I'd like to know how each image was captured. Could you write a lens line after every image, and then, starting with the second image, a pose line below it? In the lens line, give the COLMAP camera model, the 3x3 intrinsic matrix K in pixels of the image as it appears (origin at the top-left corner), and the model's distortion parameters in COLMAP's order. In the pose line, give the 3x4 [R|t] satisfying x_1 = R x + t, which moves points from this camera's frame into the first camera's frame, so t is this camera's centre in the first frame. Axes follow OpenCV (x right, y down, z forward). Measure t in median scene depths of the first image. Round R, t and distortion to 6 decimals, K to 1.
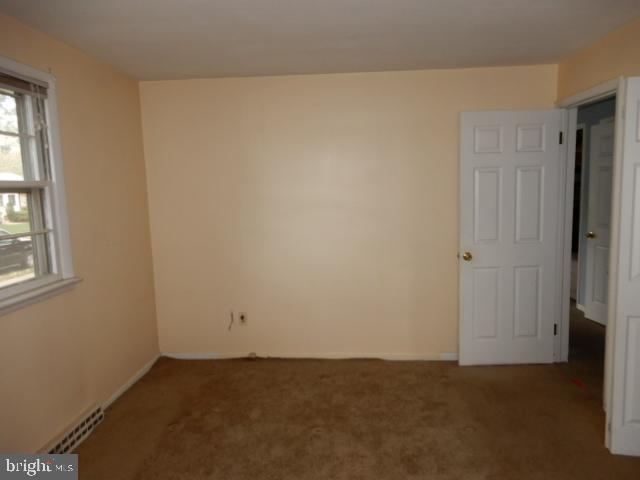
lens RADIAL K [[453.9, 0, 320.4], [0, 453.9, 239.1], [0, 0, 1]] dist [0.012740, -0.005338]
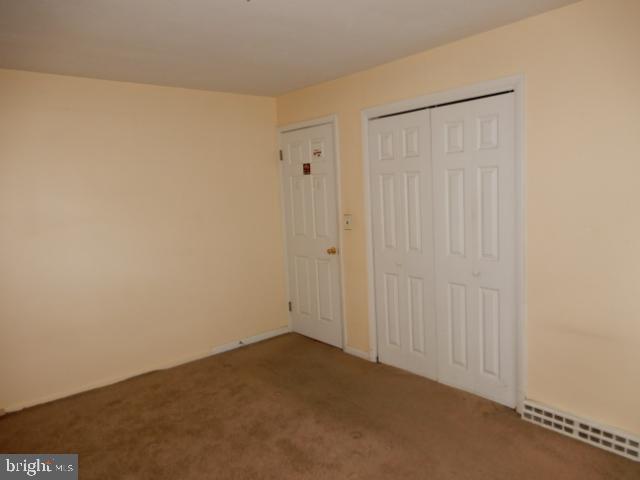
lens RADIAL K [[453.9, 0, 322.8], [0, 453.9, 240.5], [0, 0, 1]] dist [0.012740, -0.005338]
pose [[0.718241, -0.092455, 0.689625, -0.341783], [0.110625, 0.993699, 0.018005, 0.005566], [-0.686944, 0.063358, 0.723943, 0.020524]]
